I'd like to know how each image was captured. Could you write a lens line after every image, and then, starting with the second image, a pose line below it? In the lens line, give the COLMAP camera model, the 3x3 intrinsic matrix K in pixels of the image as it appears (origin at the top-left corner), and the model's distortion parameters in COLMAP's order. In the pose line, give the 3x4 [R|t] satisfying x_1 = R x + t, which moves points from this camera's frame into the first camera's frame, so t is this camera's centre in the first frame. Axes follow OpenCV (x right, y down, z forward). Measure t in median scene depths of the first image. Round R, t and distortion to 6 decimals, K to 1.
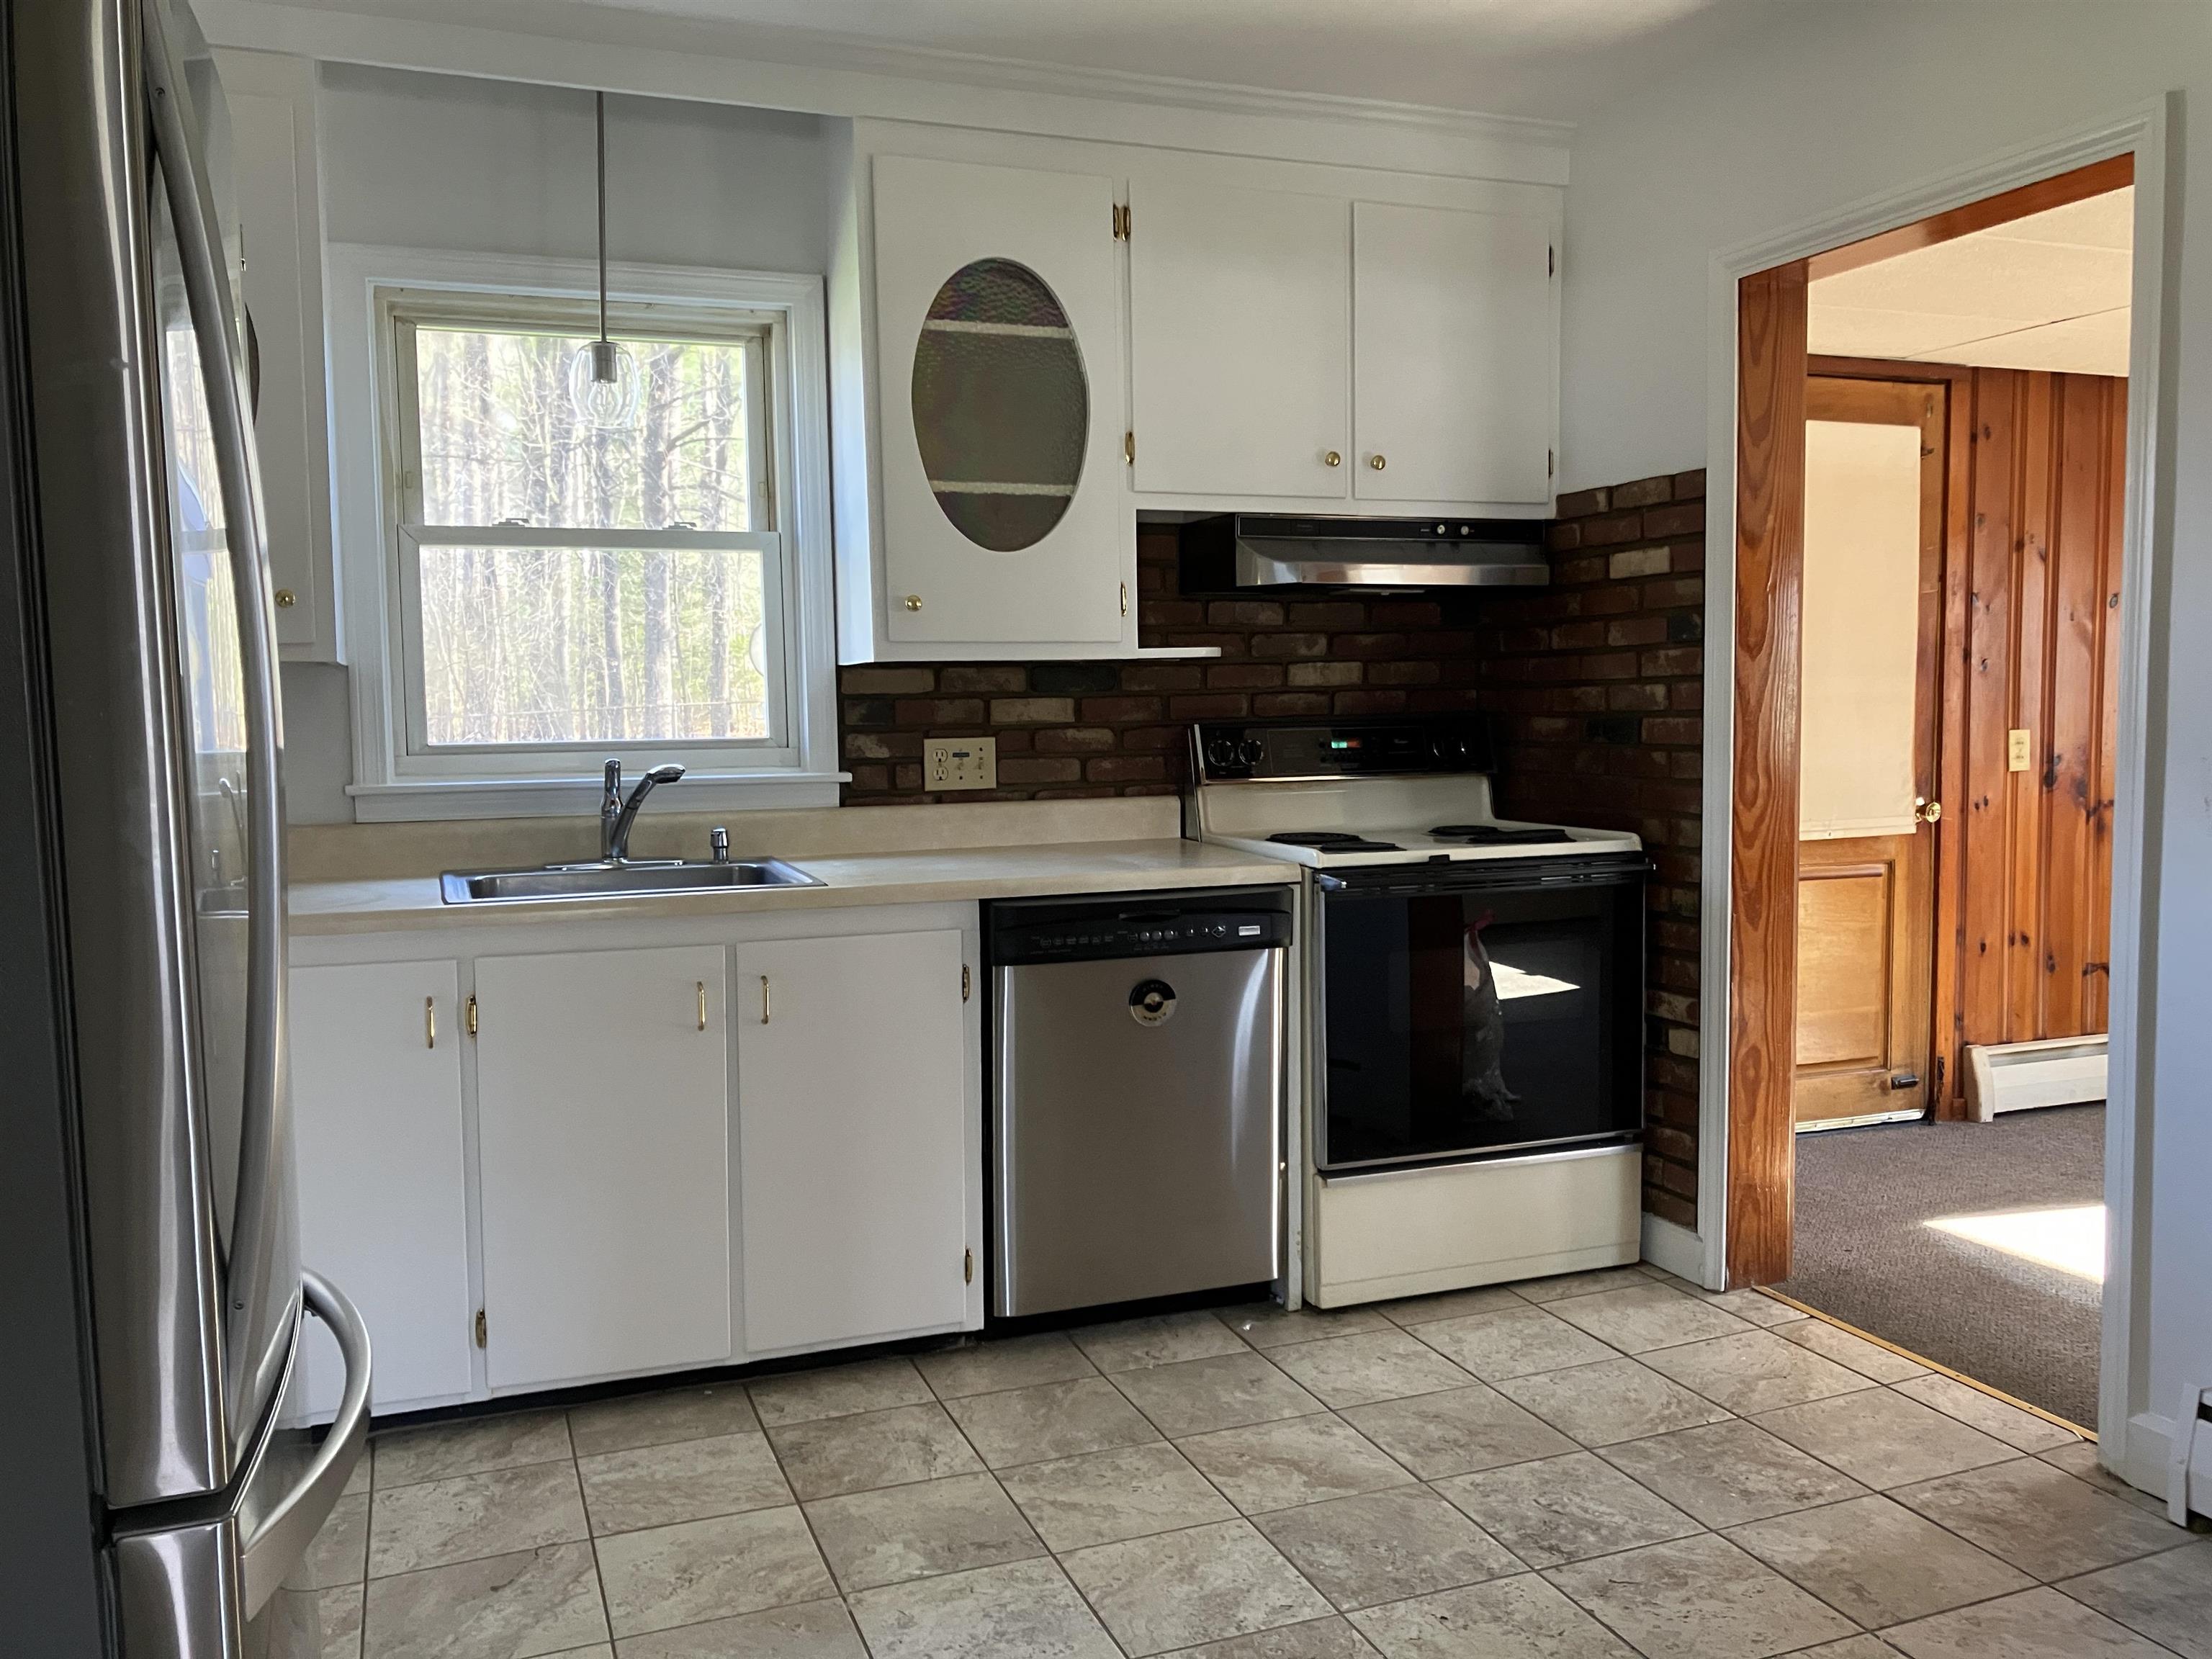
lens RADIAL K [[1830.6, 0, 1116.3], [0, 1830.6, 835.1], [0, 0, 1]] dist [0.041293, -0.038703]
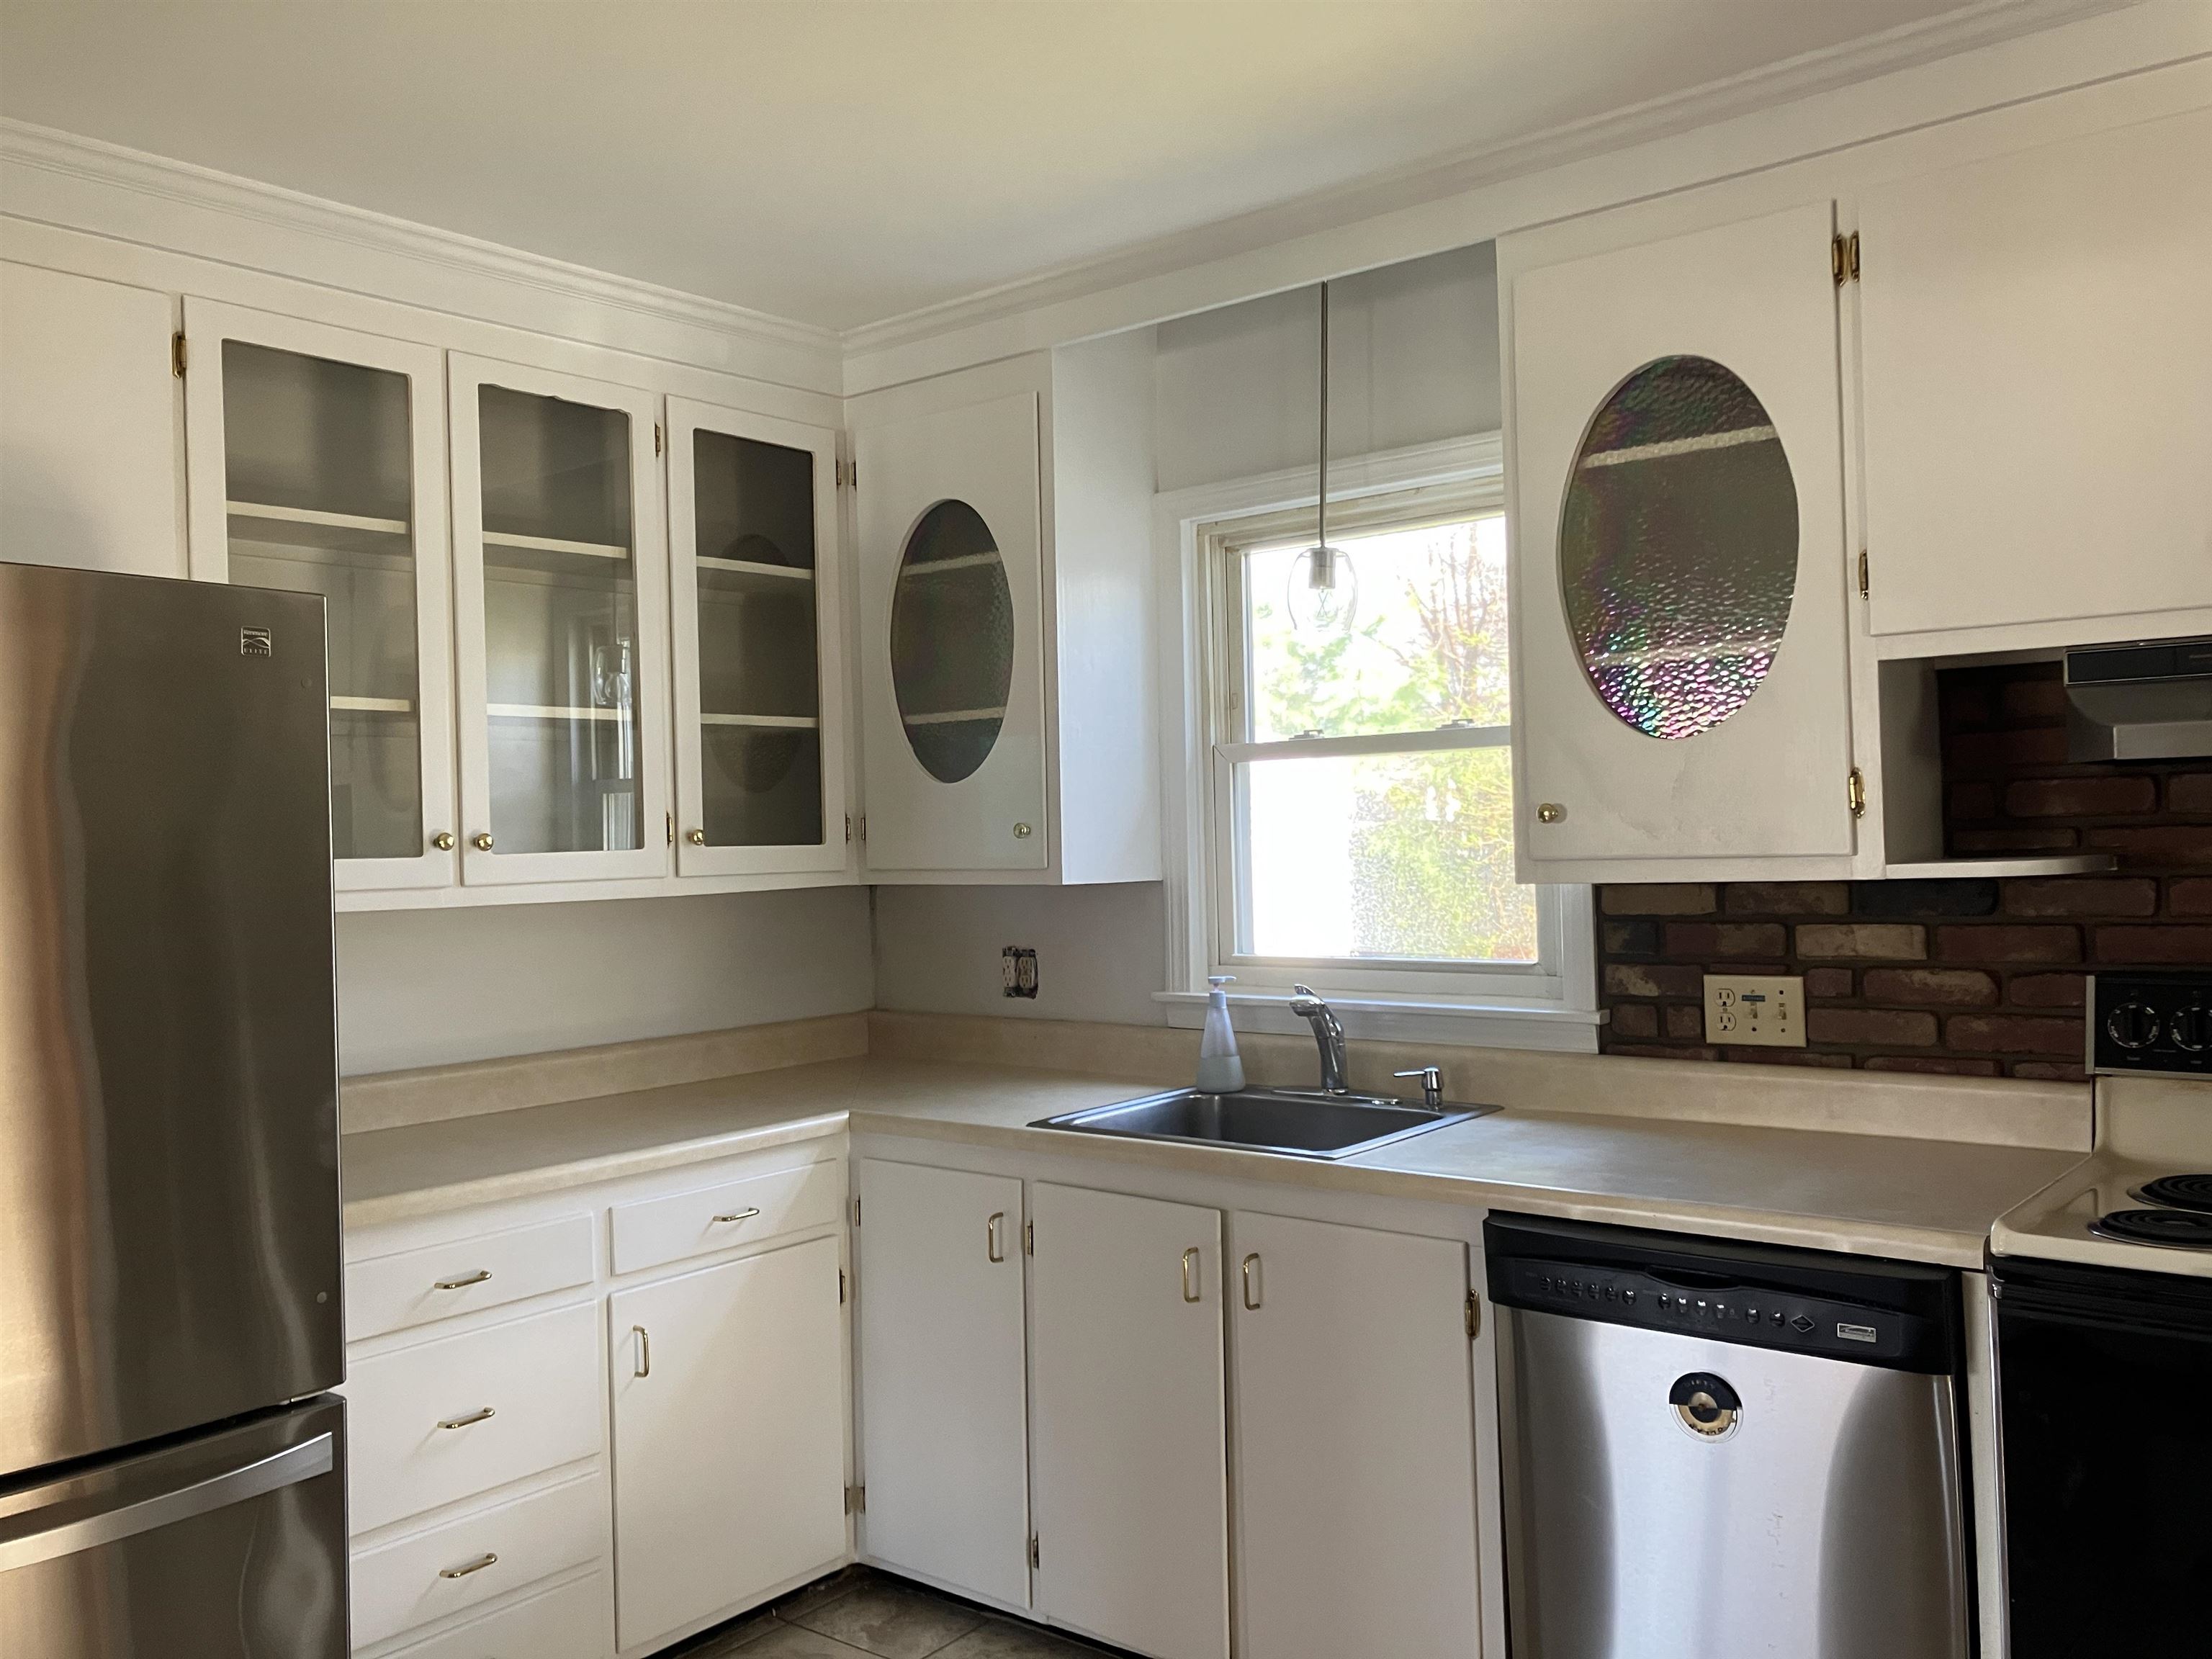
lens RADIAL K [[1830.6, 0, 1092.0], [0, 1830.6, 809.2], [0, 0, 1]] dist [0.041293, -0.038703]
pose [[0.483761, -0.015253, -0.875067, 0.449736], [-0.041850, 0.998301, -0.040537, -0.080409], [0.874199, 0.056231, 0.482301, 0.404802]]
